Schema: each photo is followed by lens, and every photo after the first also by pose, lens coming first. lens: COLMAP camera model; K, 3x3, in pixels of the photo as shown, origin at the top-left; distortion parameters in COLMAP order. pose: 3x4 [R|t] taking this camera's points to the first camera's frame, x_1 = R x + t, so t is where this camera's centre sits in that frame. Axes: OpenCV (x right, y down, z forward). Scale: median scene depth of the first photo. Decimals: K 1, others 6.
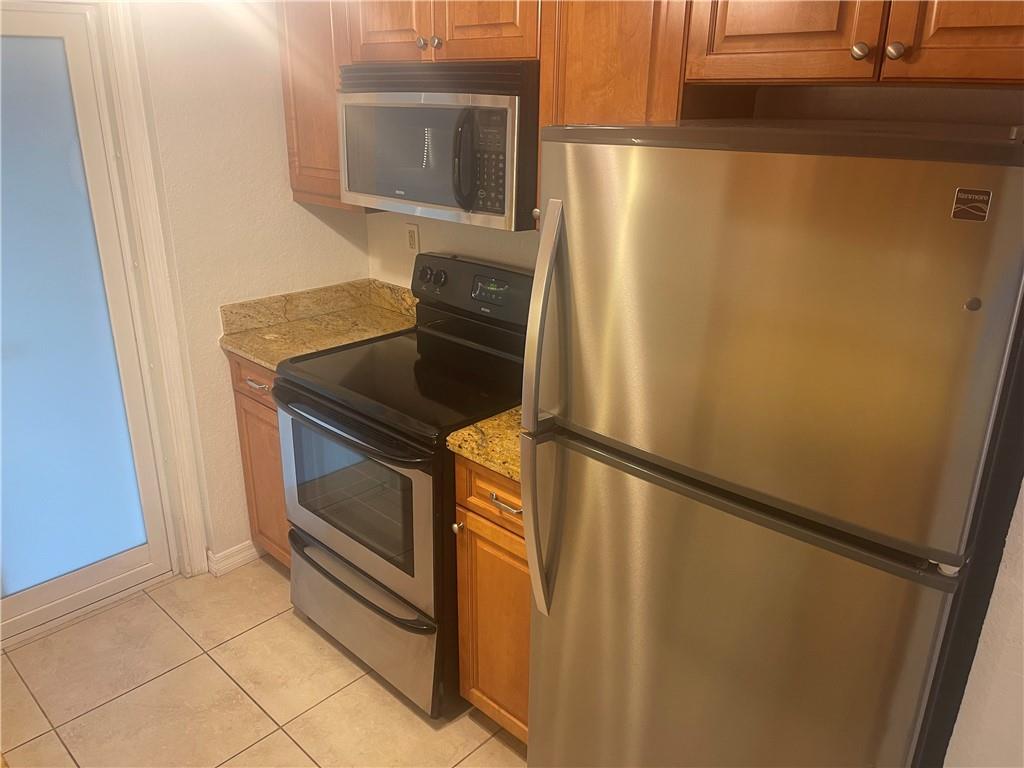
lens RADIAL K [[773.0, 0, 514.4], [0, 773.0, 364.7], [0, 0, 1]] dist [0.009245, 0.007558]
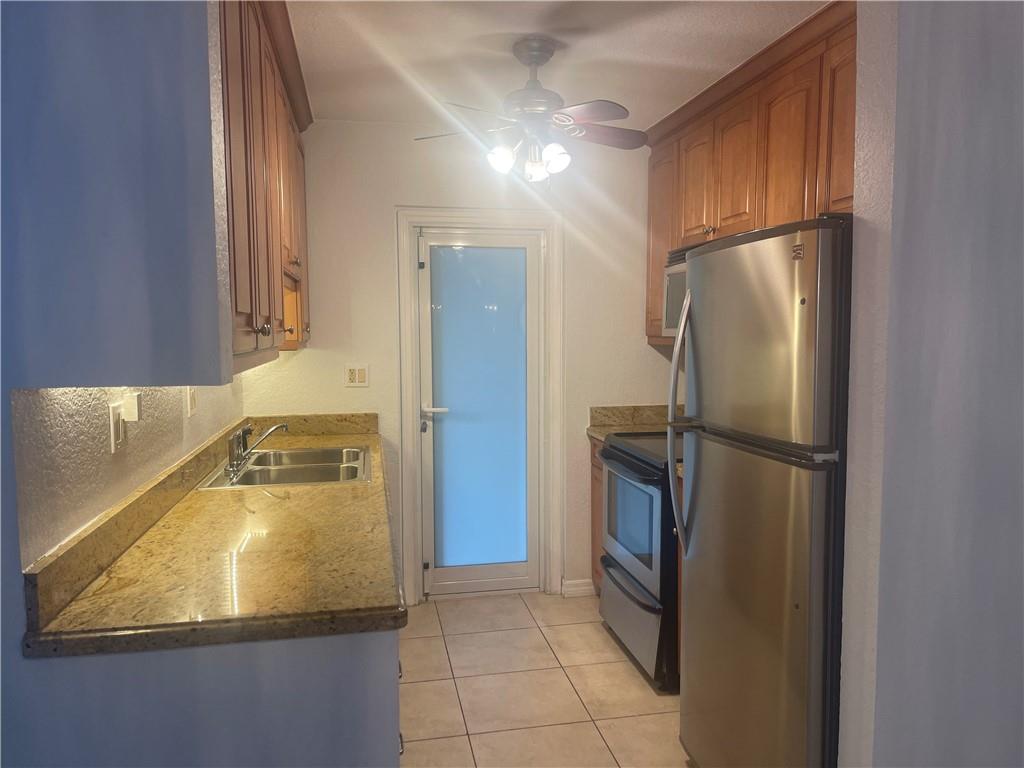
lens RADIAL K [[780.2, 0, 512.0], [0, 780.2, 384.0], [0, 0, 1]] dist [0.040311, -0.000397]
pose [[0.808480, 0.027322, -0.587889, 0.419392], [-0.182793, 0.961175, -0.206711, 0.237779], [0.559416, 0.274583, 0.782085, -0.322175]]
